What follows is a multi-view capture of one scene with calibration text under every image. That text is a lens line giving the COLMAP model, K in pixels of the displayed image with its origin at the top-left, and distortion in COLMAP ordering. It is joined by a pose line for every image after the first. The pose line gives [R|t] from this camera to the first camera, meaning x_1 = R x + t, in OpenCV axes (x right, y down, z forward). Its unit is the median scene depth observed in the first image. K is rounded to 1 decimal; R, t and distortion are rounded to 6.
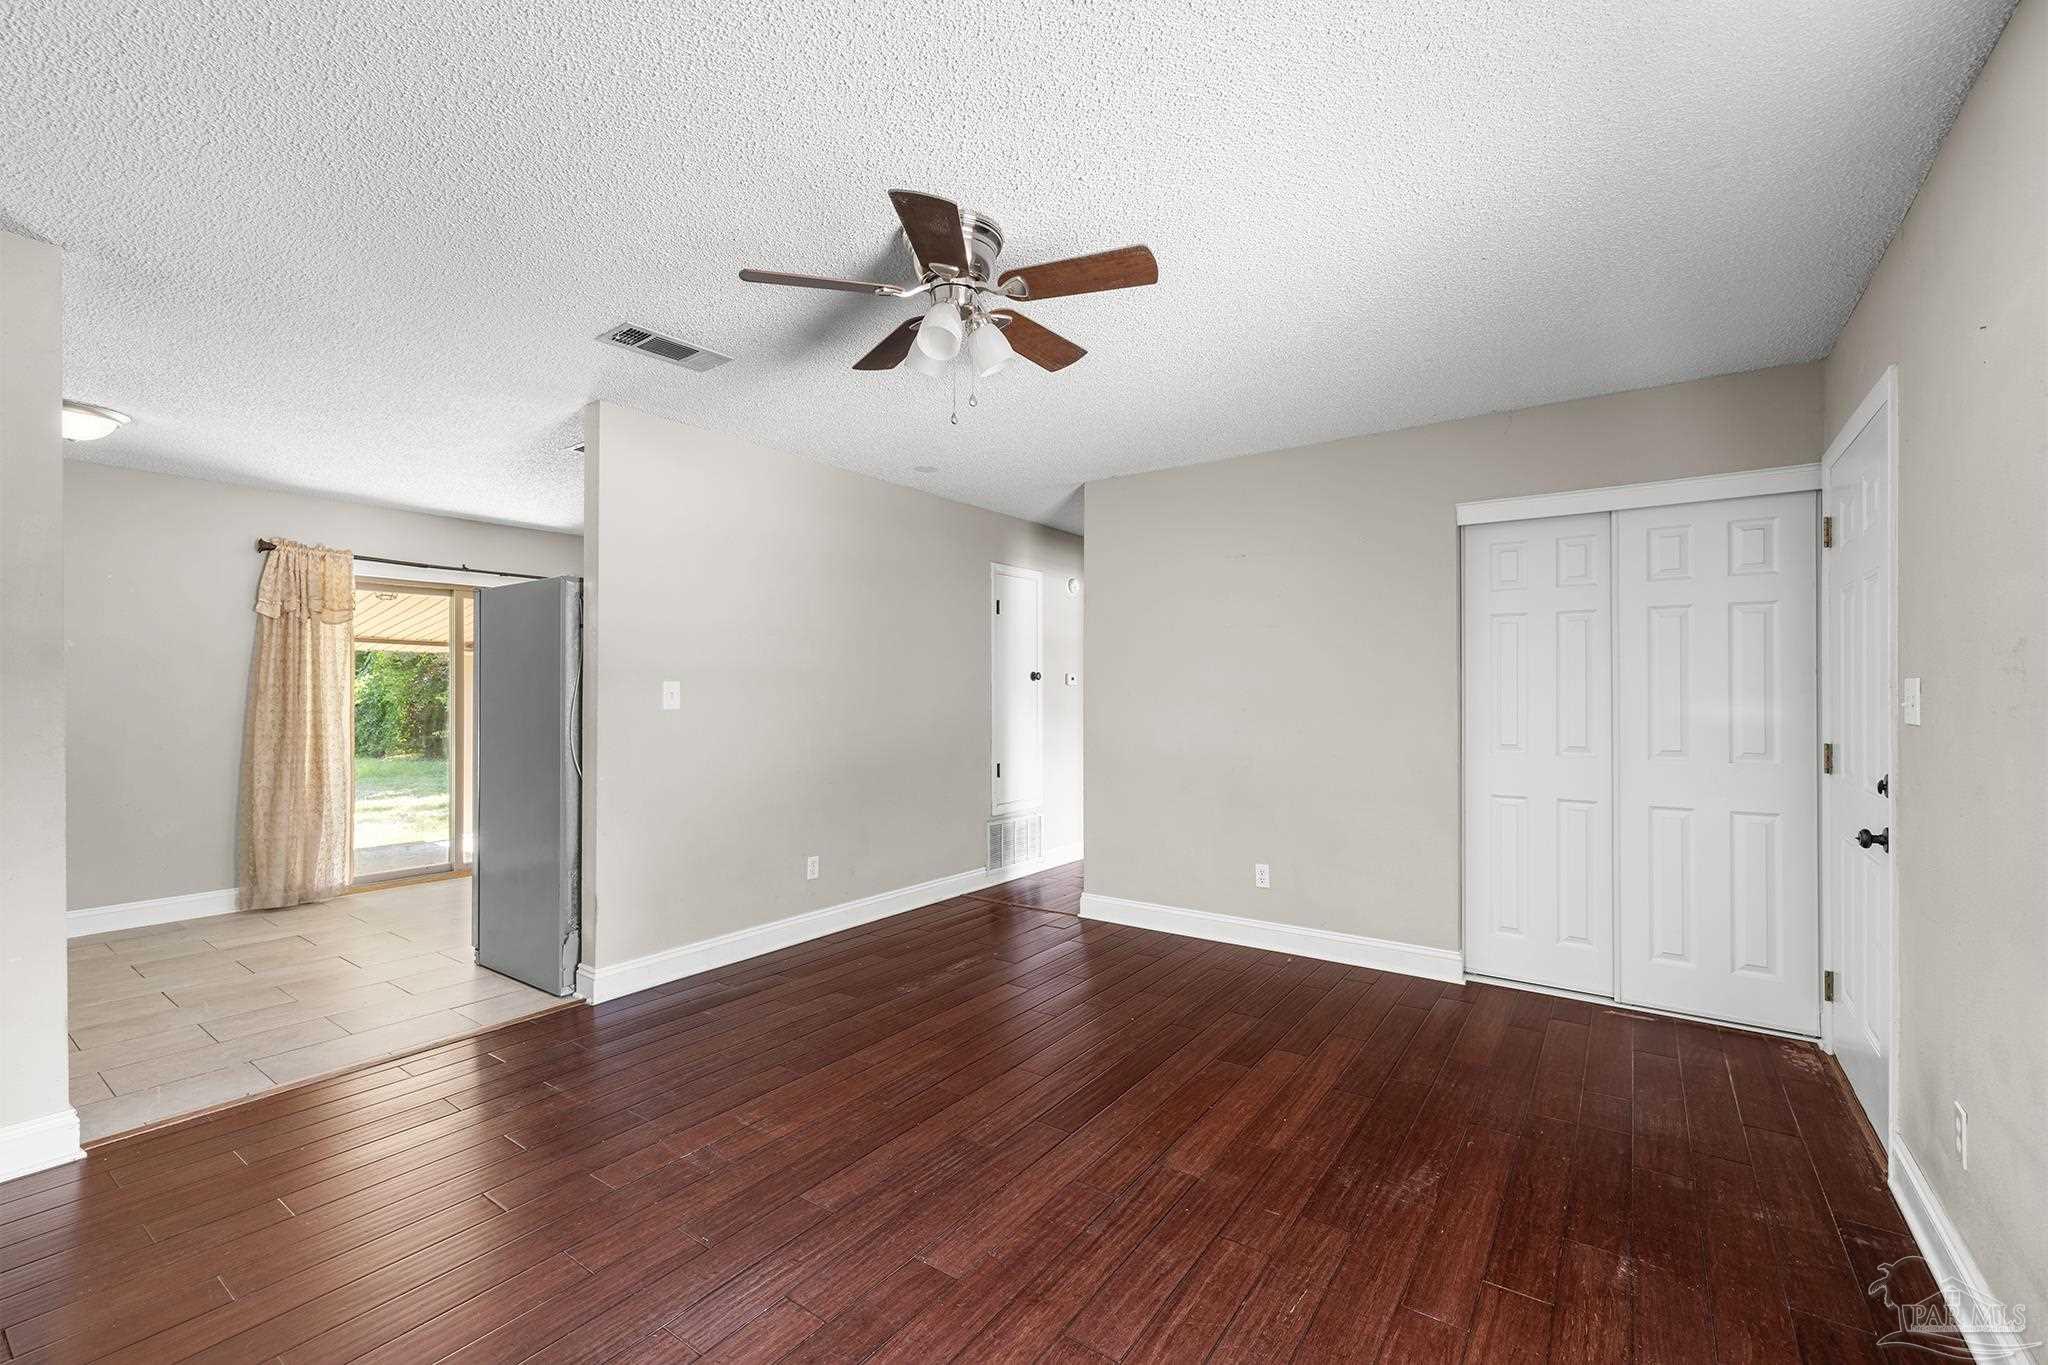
lens RADIAL K [[872.0, 0, 1018.9], [0, 872.0, 685.8], [0, 0, 1]] dist [0.002767, -0.000858]
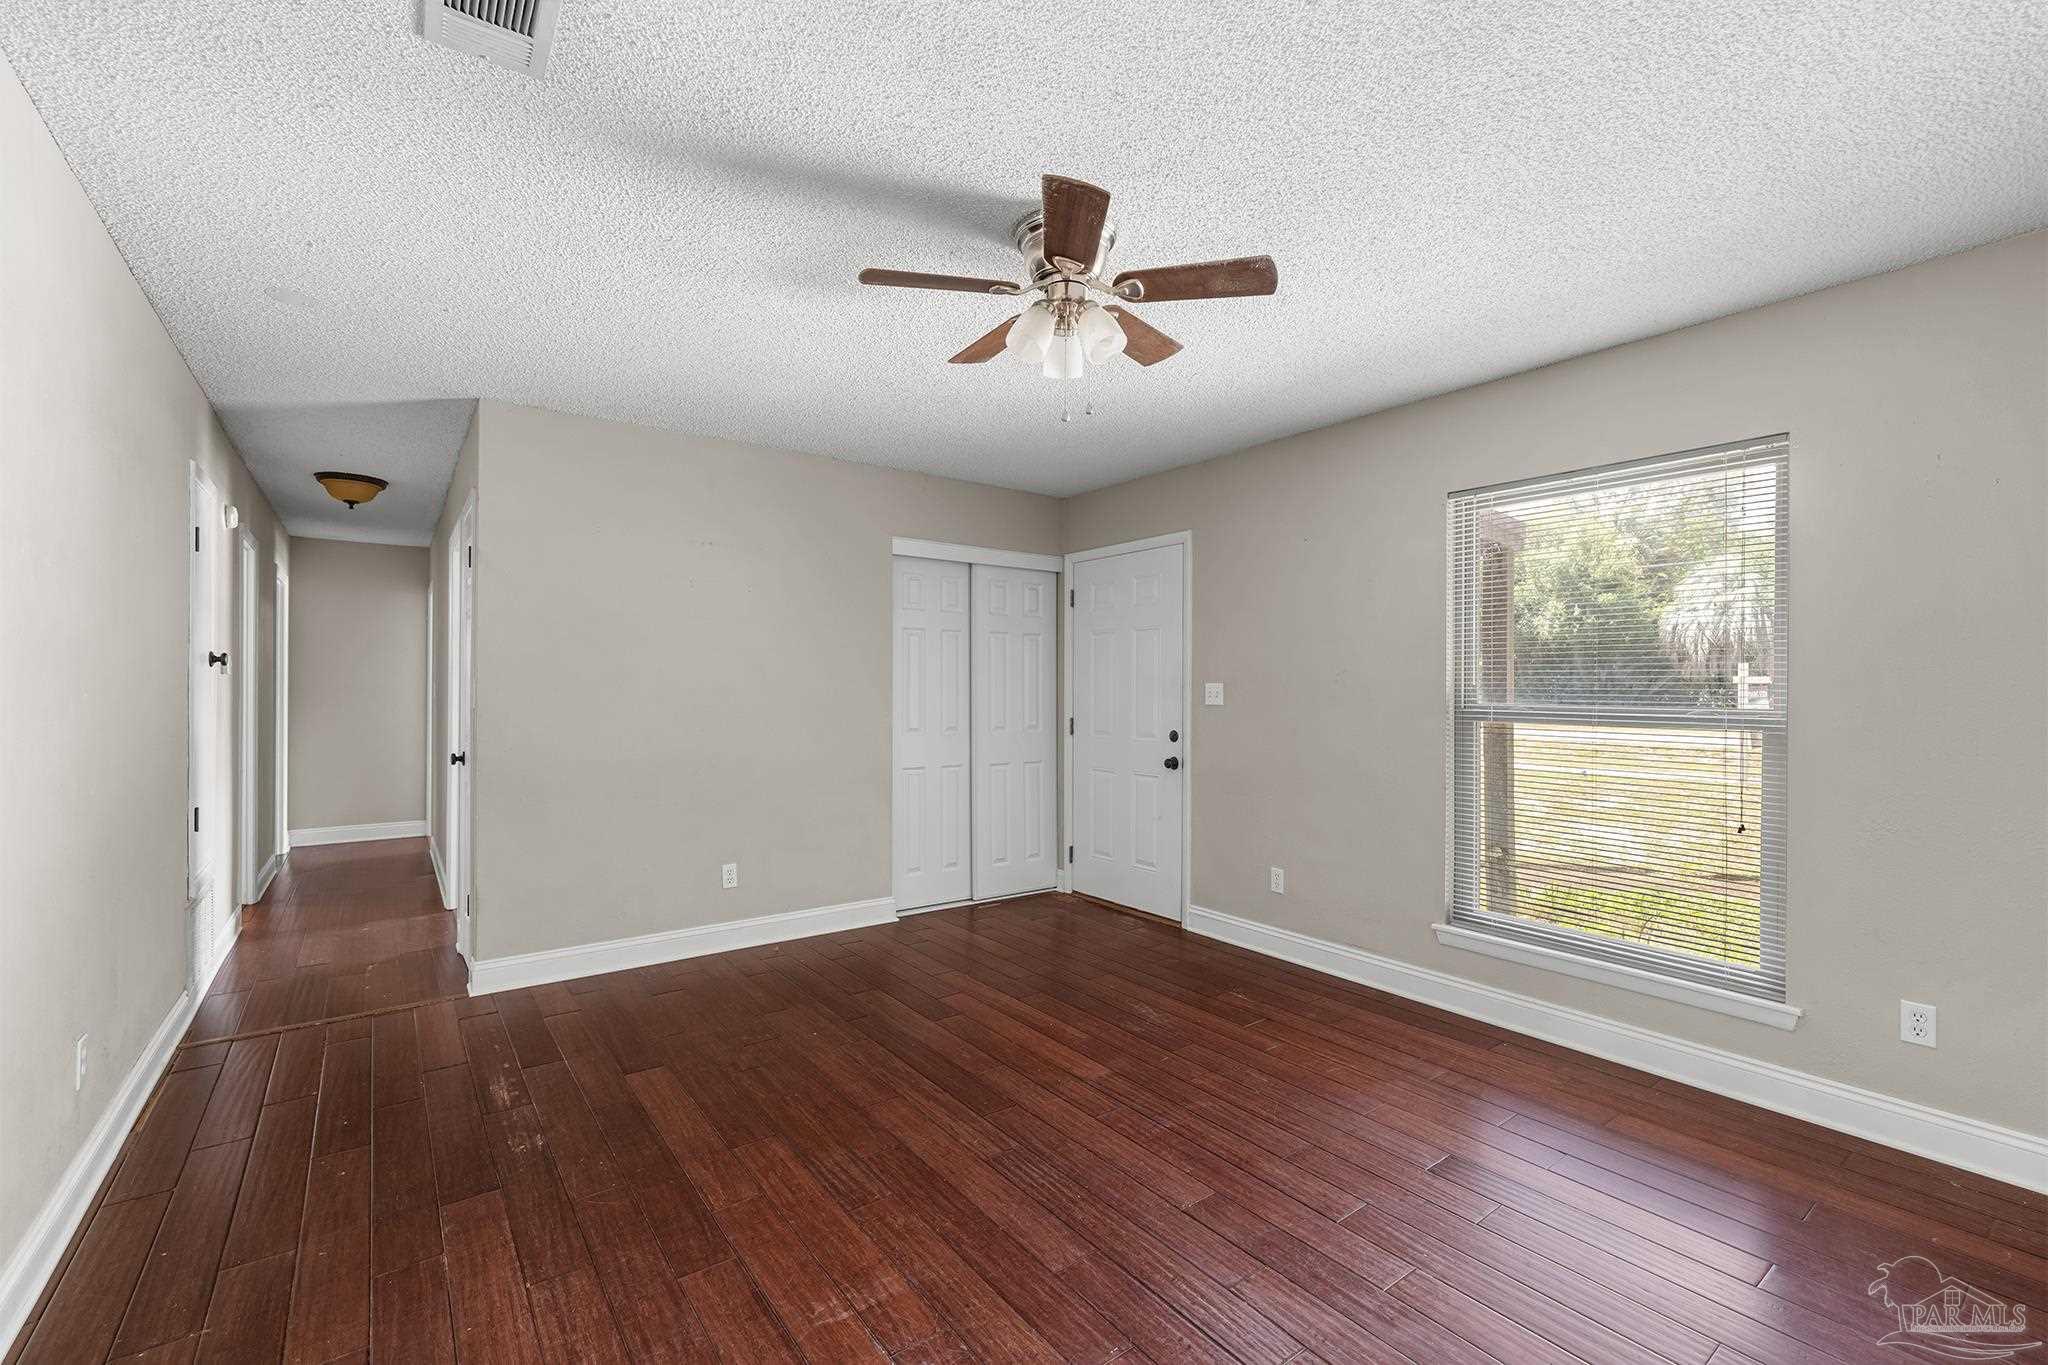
lens RADIAL K [[872.0, 0, 1028.5], [0, 872.0, 686.3], [0, 0, 1]] dist [0.002767, -0.000858]
pose [[0.296853, 0.004032, 0.954915, -0.448620], [-0.011552, 0.999933, -0.000631, 0.002589], [-0.954853, -0.010844, 0.296879, 0.320299]]
